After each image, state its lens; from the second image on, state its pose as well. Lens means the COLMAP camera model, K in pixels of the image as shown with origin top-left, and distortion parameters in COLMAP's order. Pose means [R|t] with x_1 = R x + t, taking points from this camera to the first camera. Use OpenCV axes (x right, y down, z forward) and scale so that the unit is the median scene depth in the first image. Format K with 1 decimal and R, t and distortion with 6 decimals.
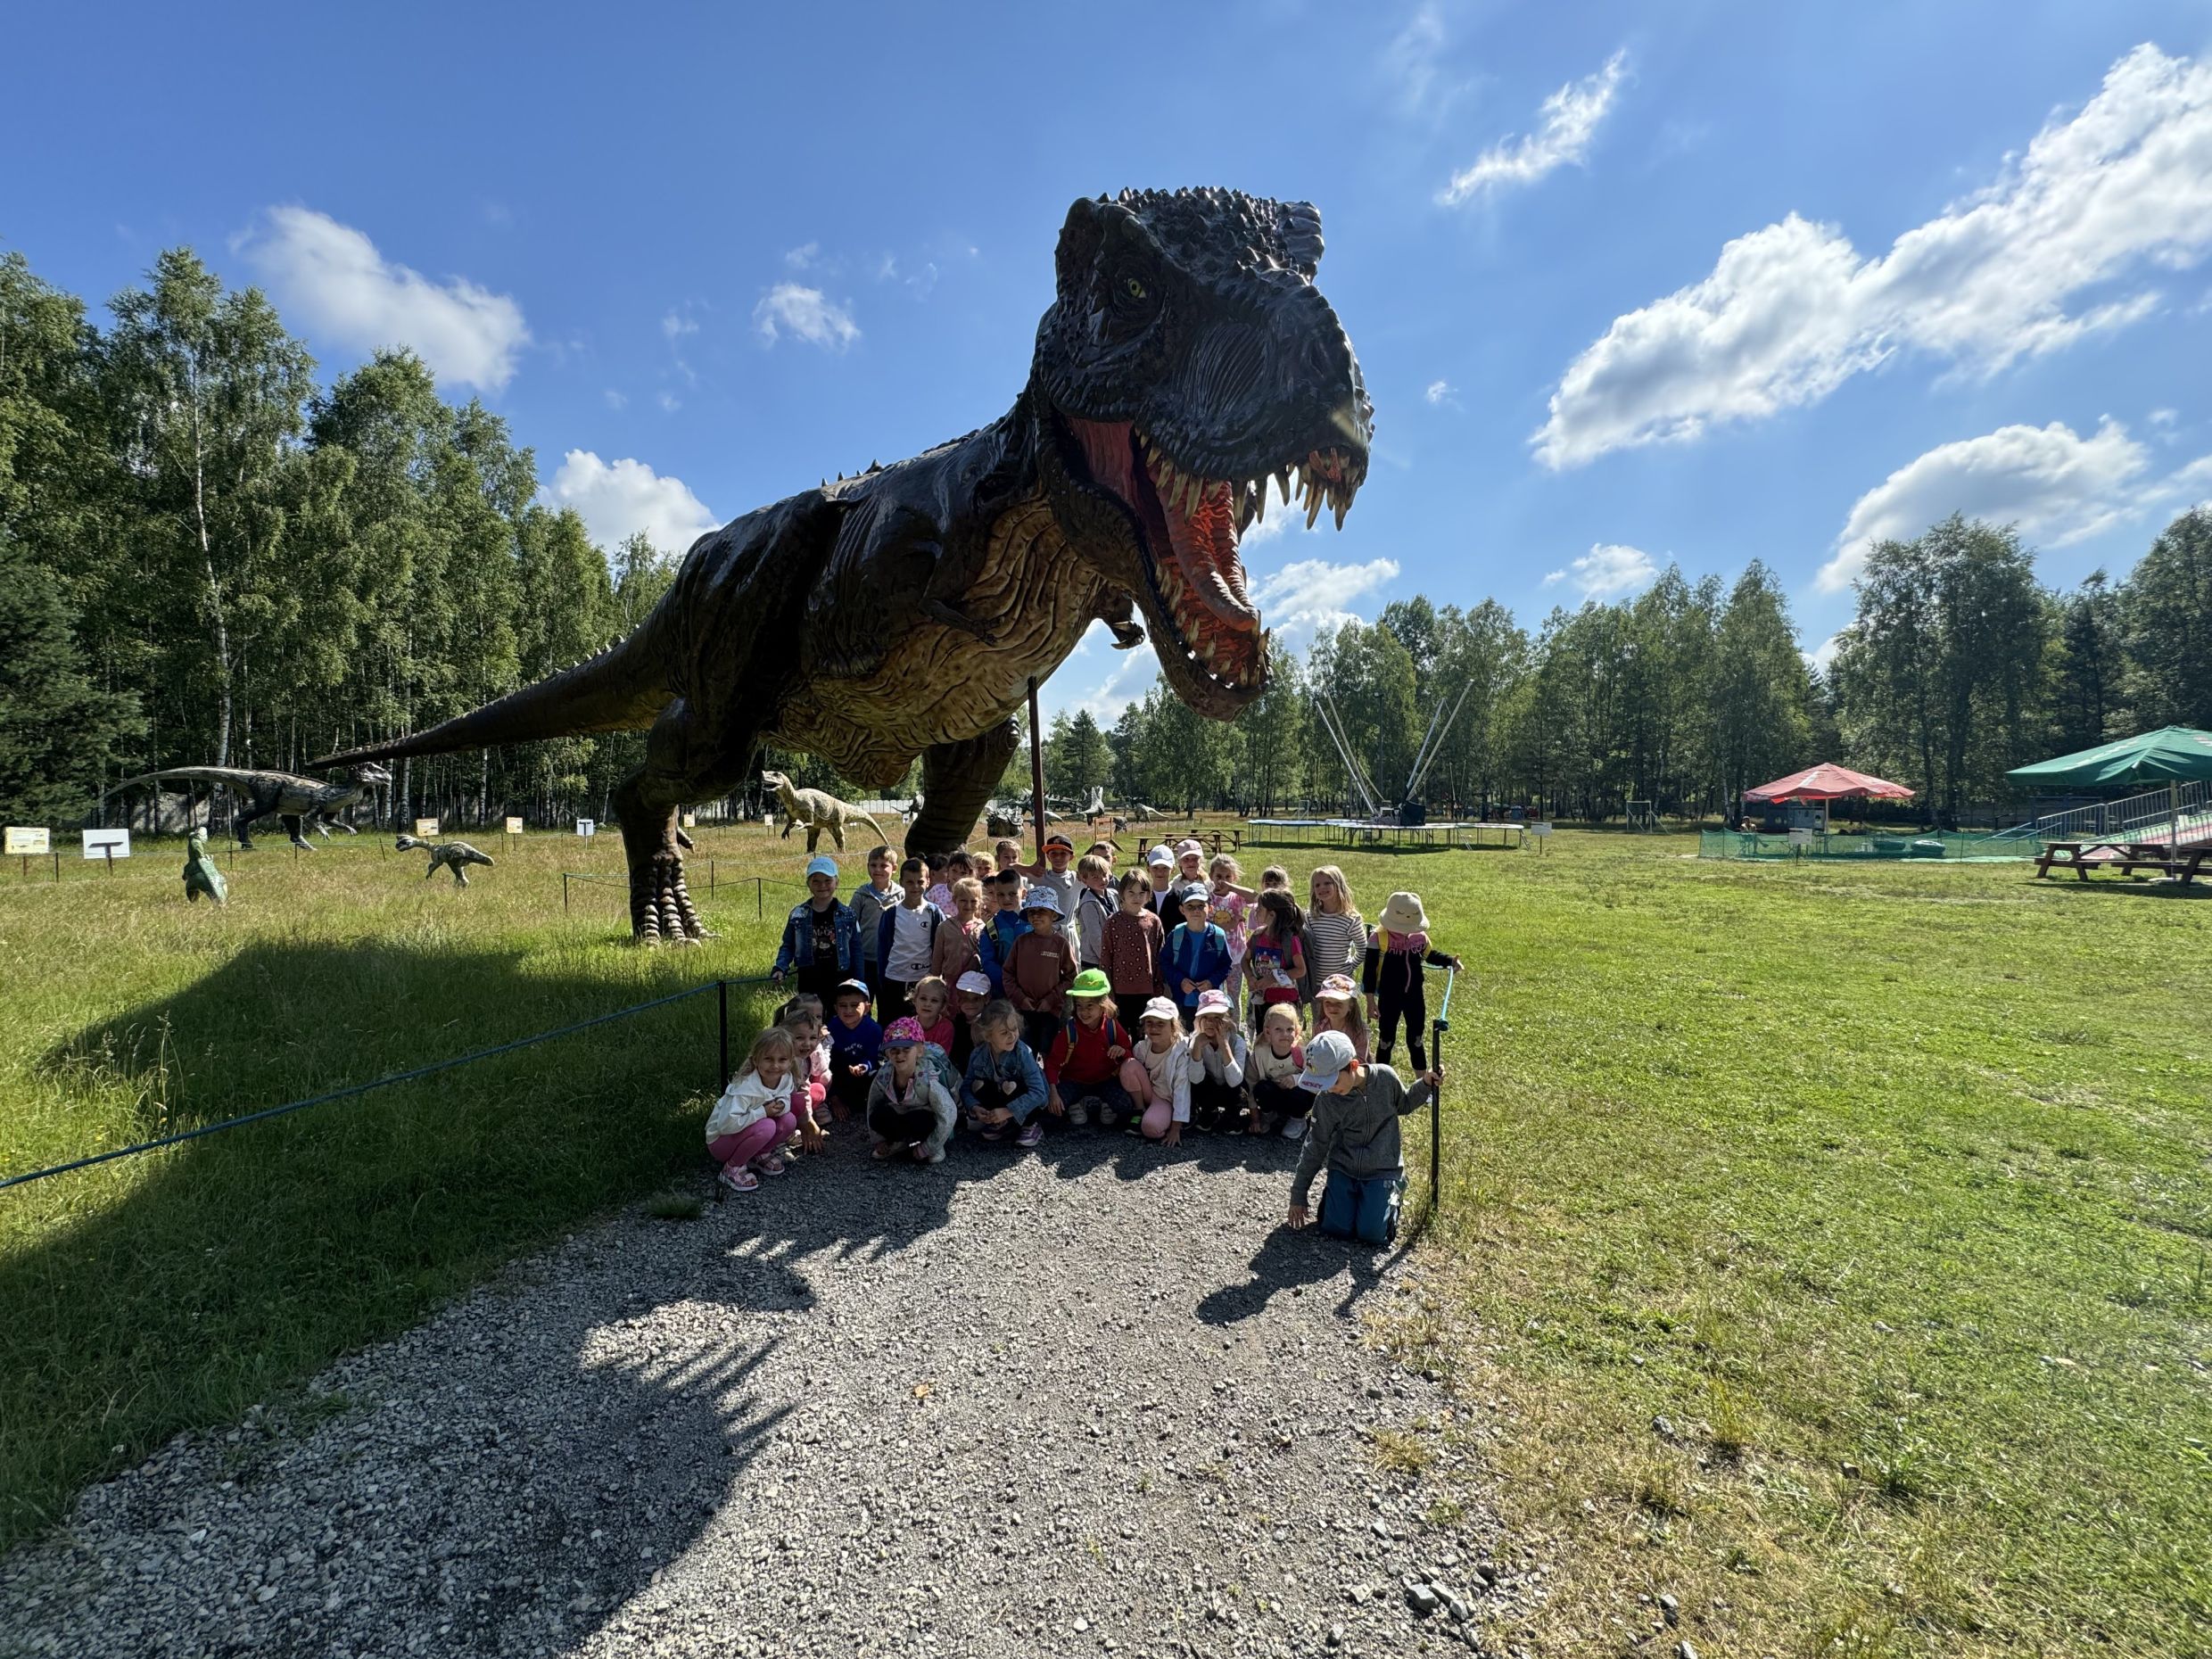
lens RADIAL K [[889.2, 0, 1106.0], [0, 889.2, 829.5], [0, 0, 1]] dist [-0.002337, -0.000061]
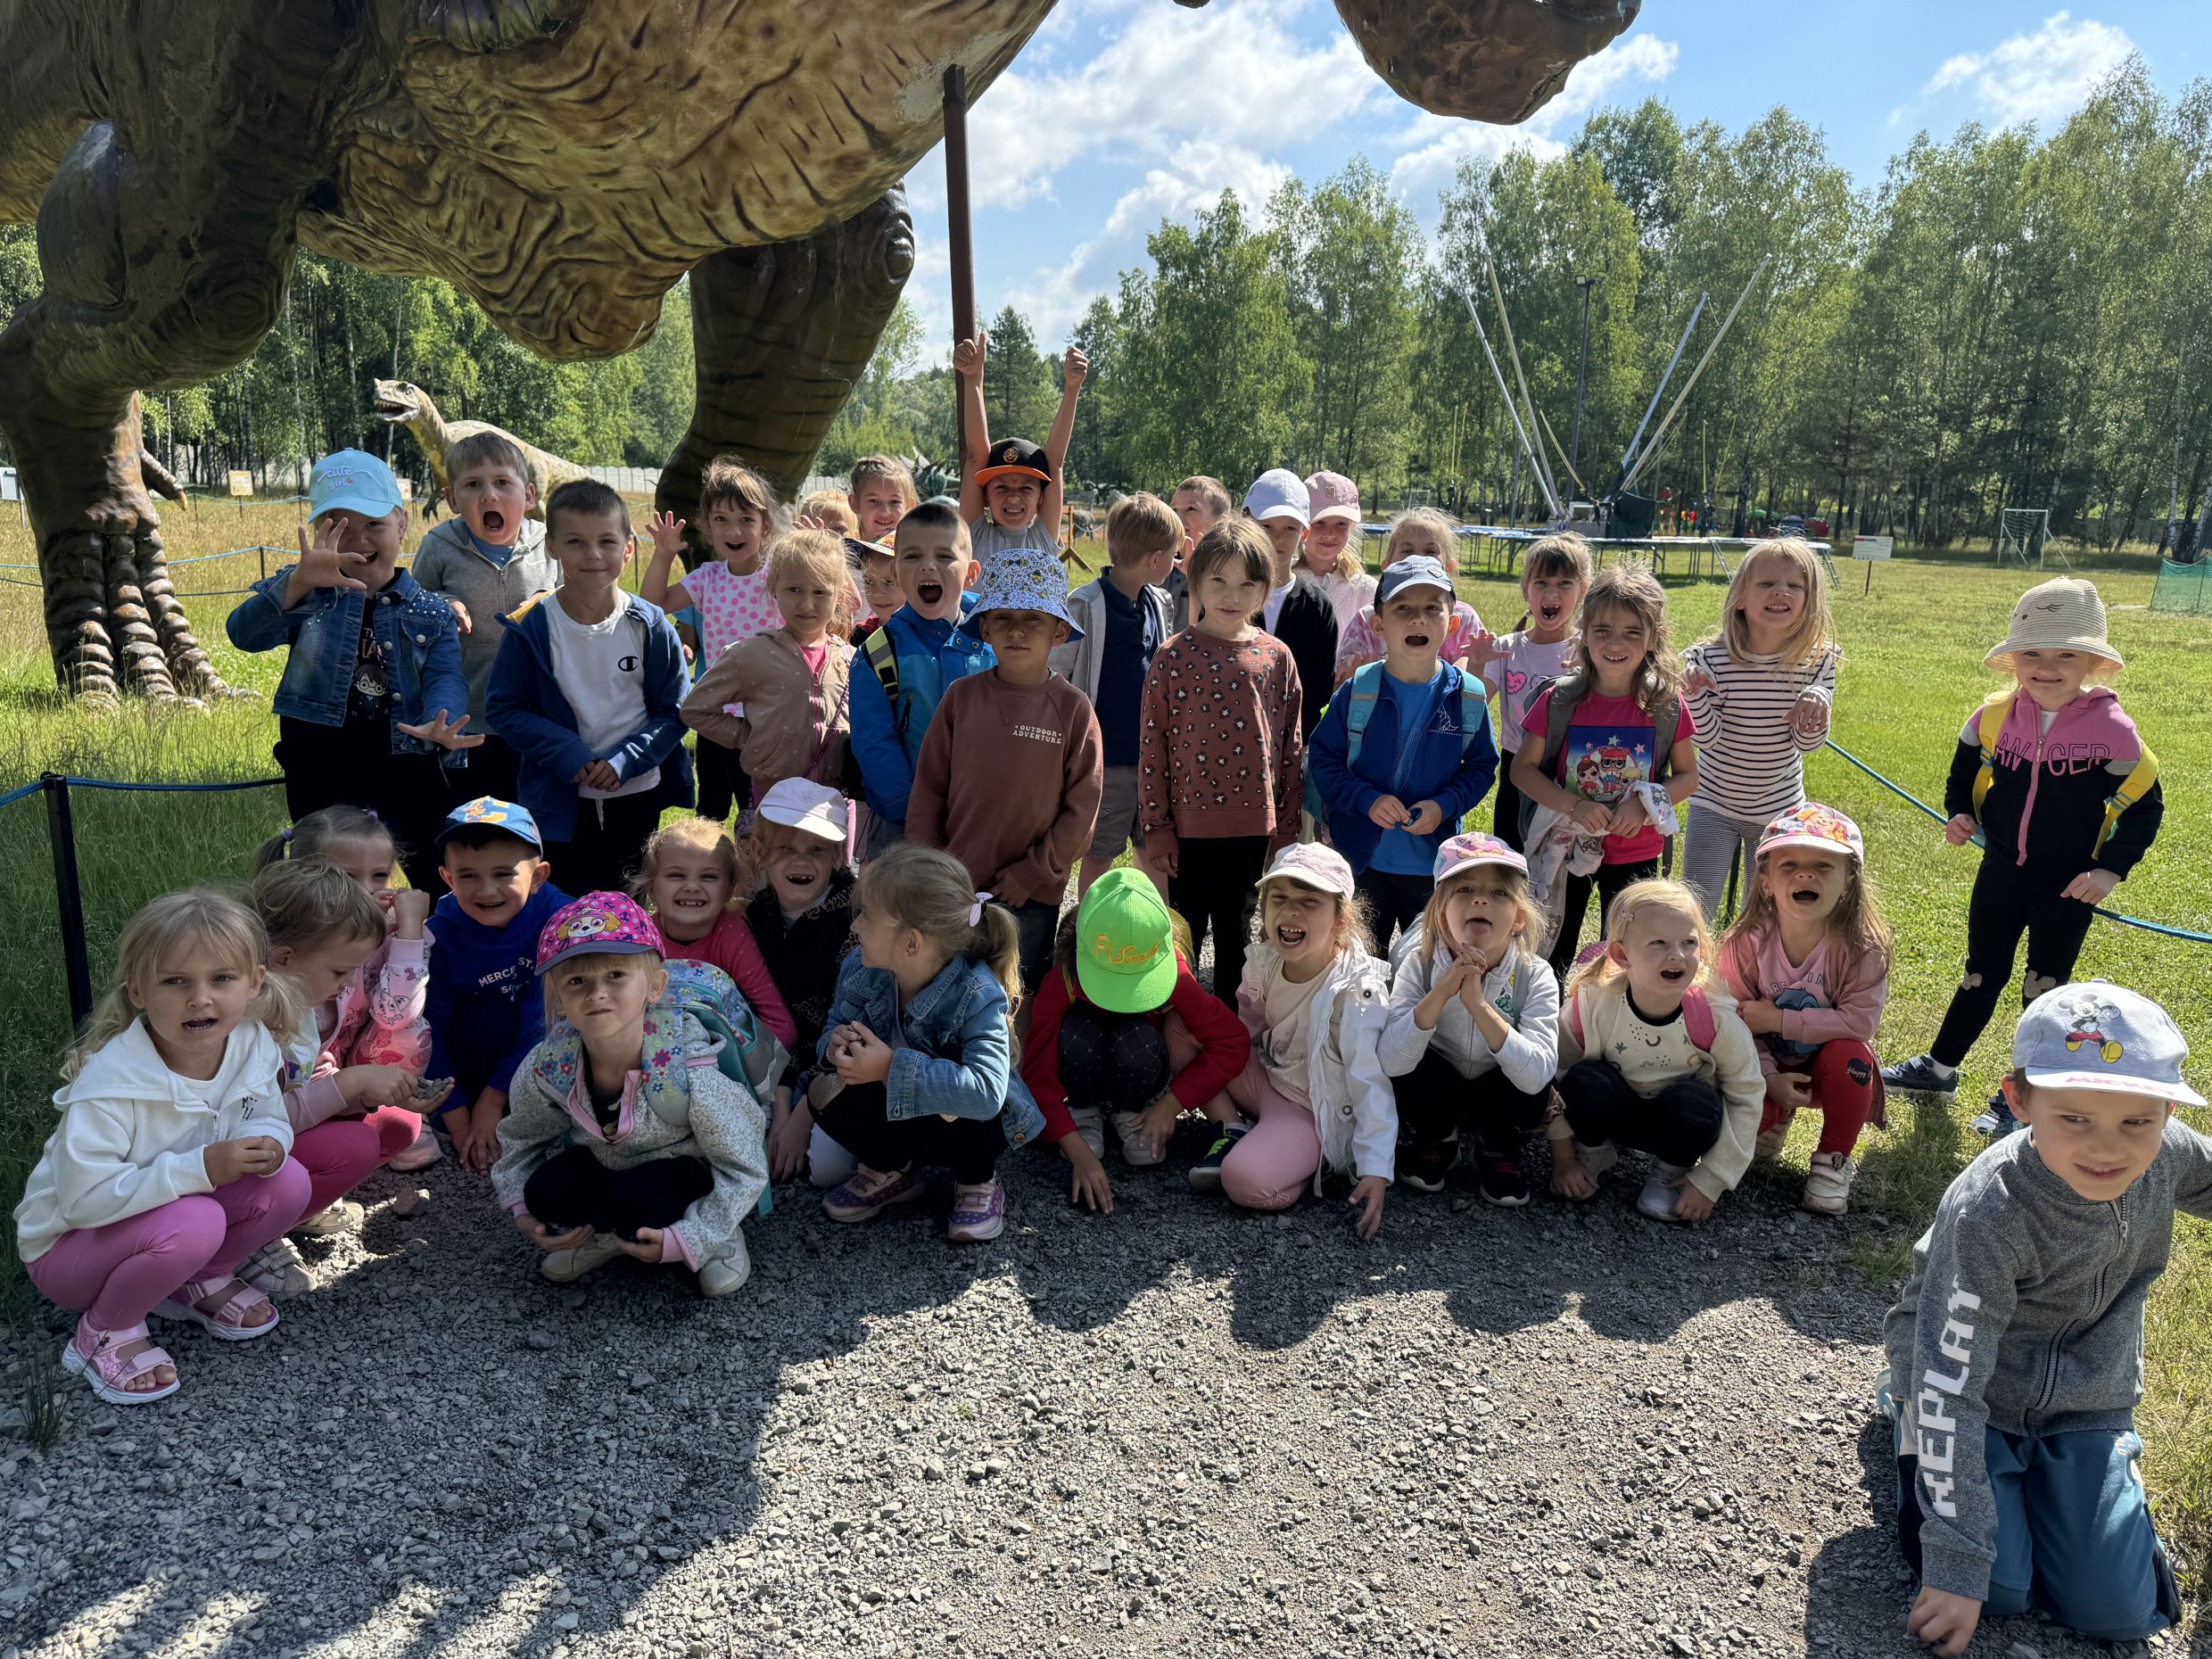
lens RADIAL K [[1538.5, 0, 1106.0], [0, 1538.5, 829.5], [0, 0, 1]] dist [0.002583, 0.000897]
pose [[0.998605, 0.019853, 0.048925, -0.051874], [-0.028330, 0.983405, 0.179201, 0.055816], [-0.044556, -0.180337, 0.982595, 0.305441]]
